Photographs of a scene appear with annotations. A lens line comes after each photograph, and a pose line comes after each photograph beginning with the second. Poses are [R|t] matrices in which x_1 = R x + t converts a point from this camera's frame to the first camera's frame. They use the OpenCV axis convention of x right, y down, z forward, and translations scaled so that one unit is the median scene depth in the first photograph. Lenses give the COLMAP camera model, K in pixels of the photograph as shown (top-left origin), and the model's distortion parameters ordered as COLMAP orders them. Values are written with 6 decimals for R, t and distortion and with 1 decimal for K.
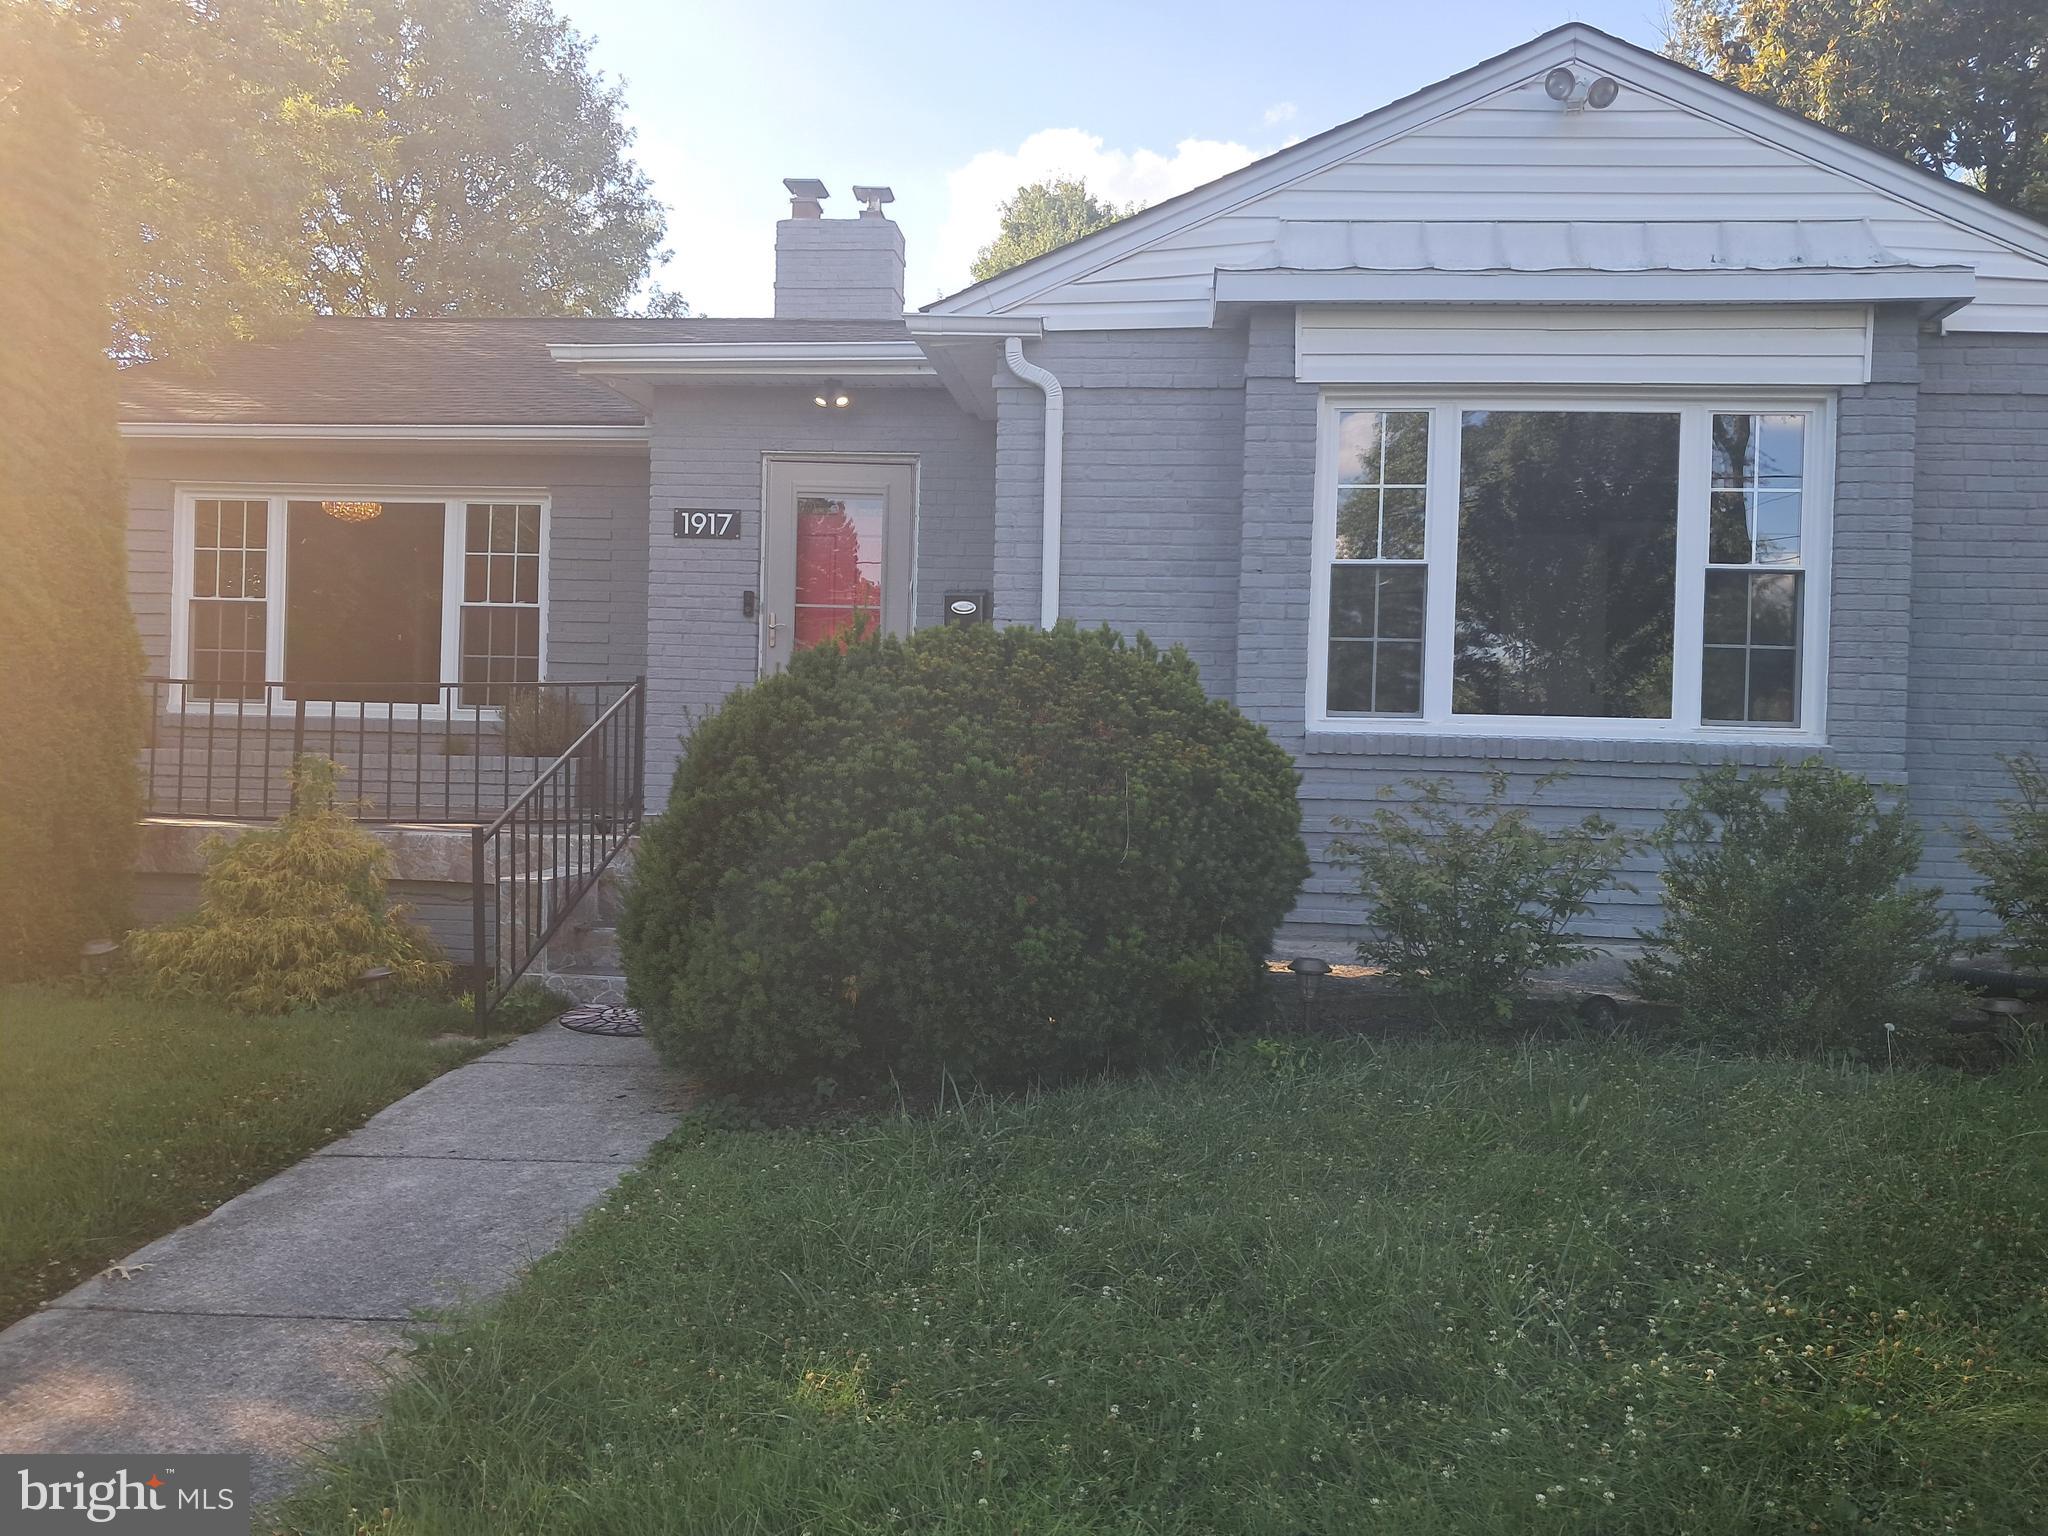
lens RADIAL K [[1628.2, 0, 1028.6], [0, 1628.2, 770.2], [0, 0, 1]] dist [0.026934, 0.020248]
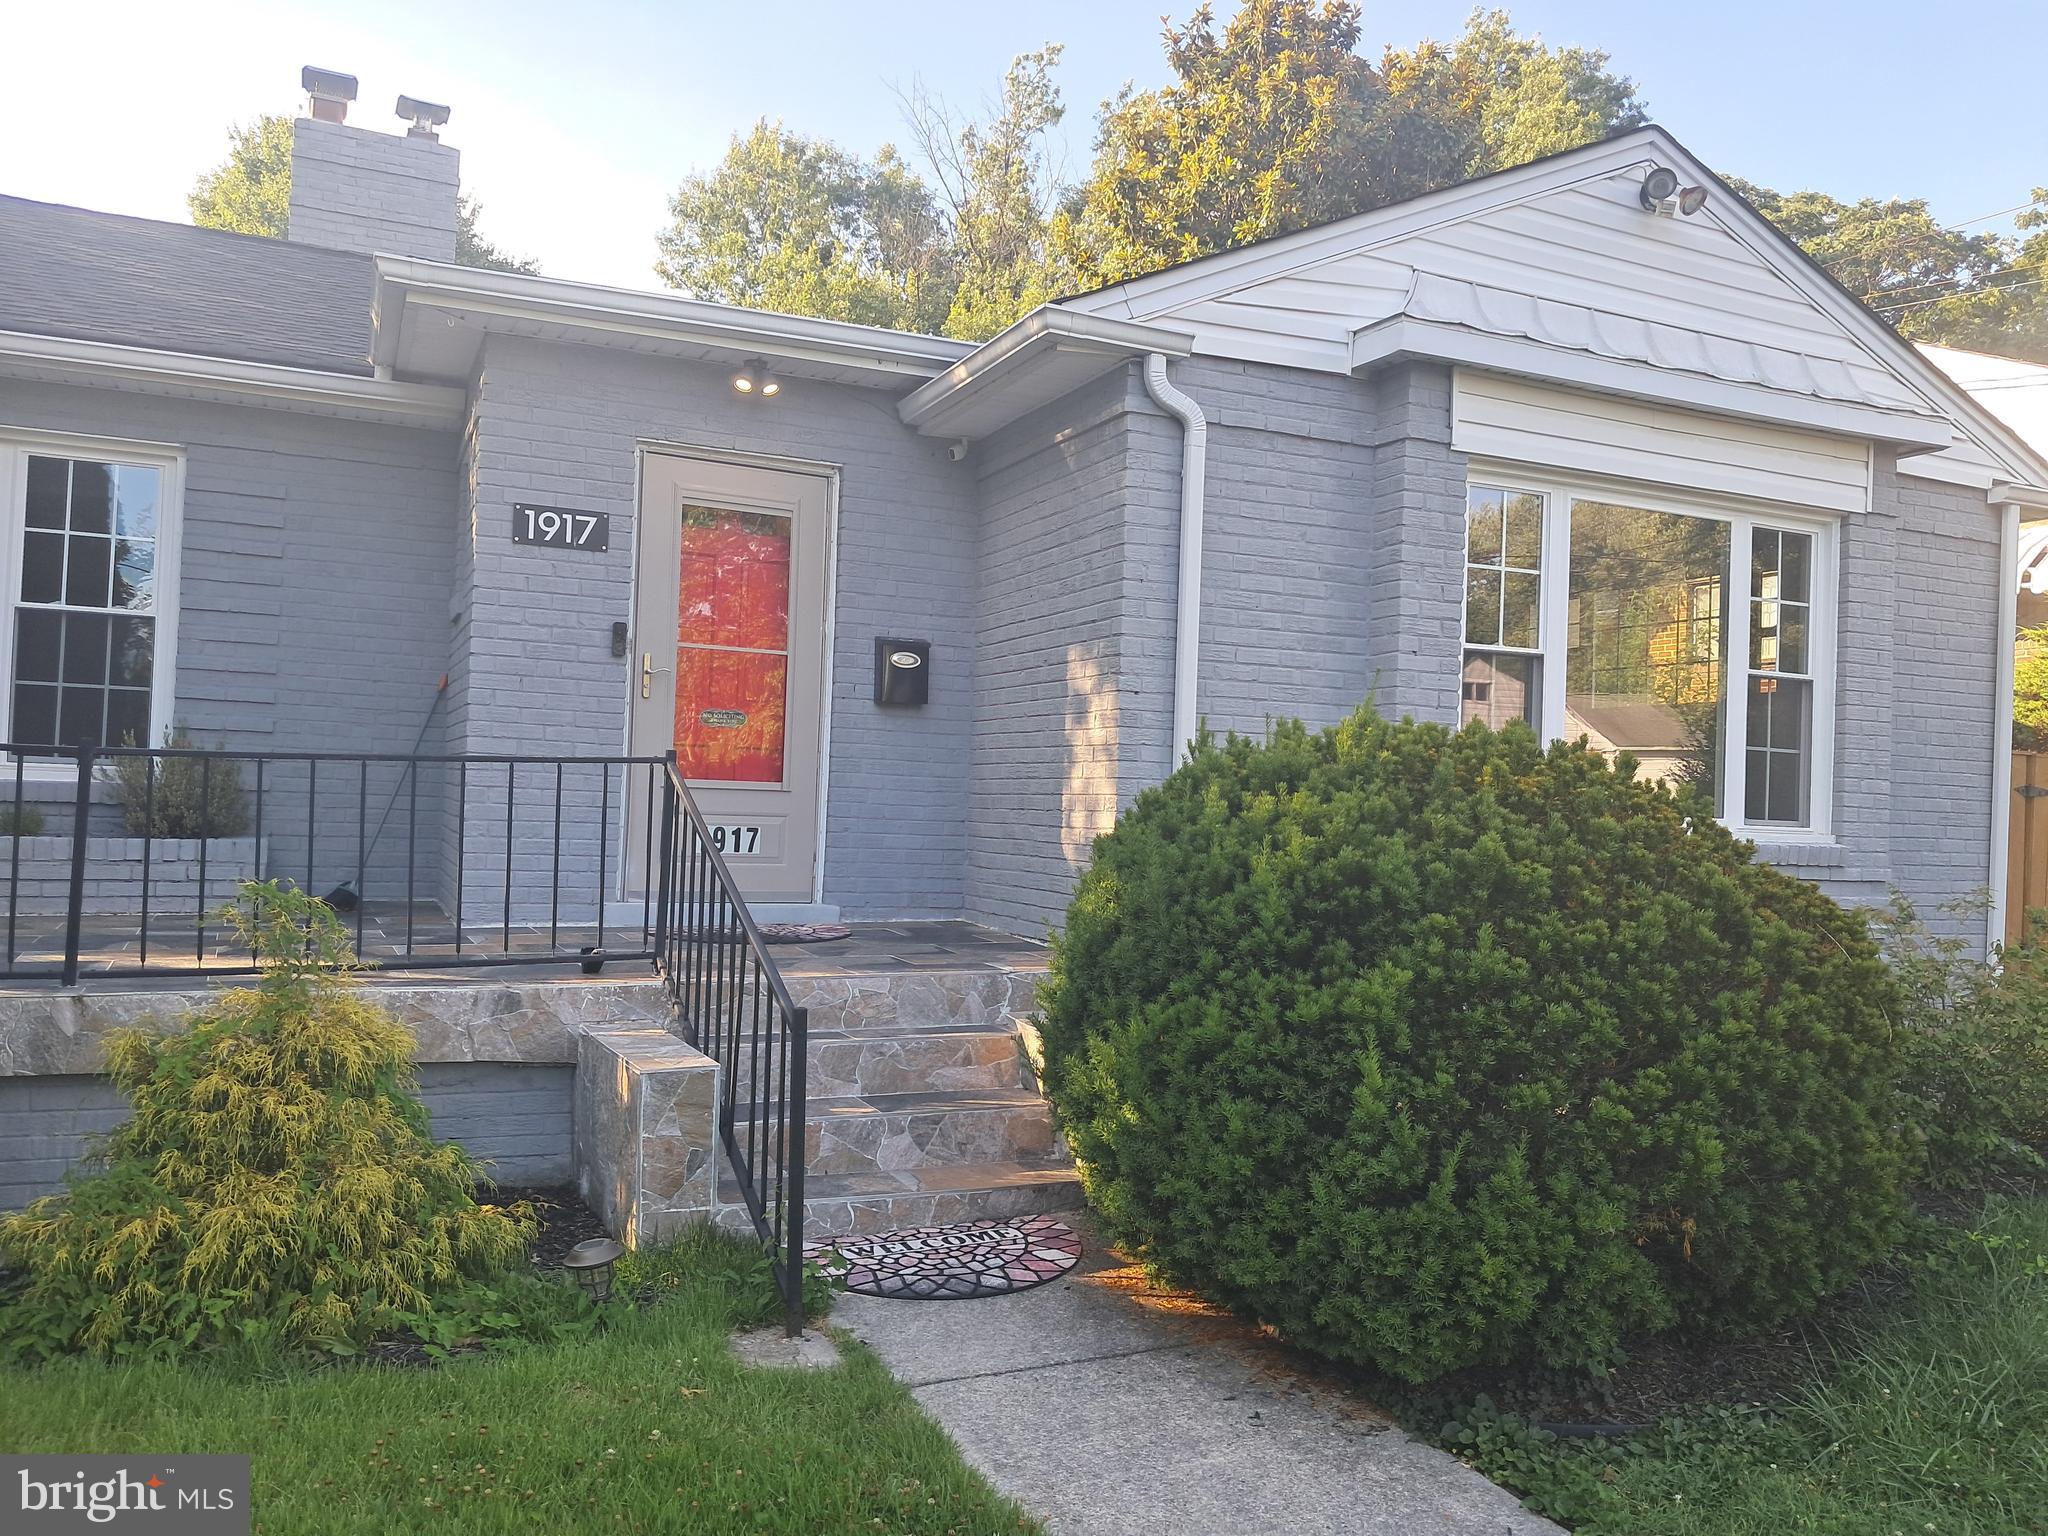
lens RADIAL K [[1628.2, 0, 1022.6], [0, 1628.2, 754.2], [0, 0, 1]] dist [0.026934, 0.020248]
pose [[0.863231, 0.020001, 0.504412, -0.480529], [-0.009422, 0.999679, -0.023516, -0.041656], [-0.504721, 0.015547, 0.863143, 0.322212]]
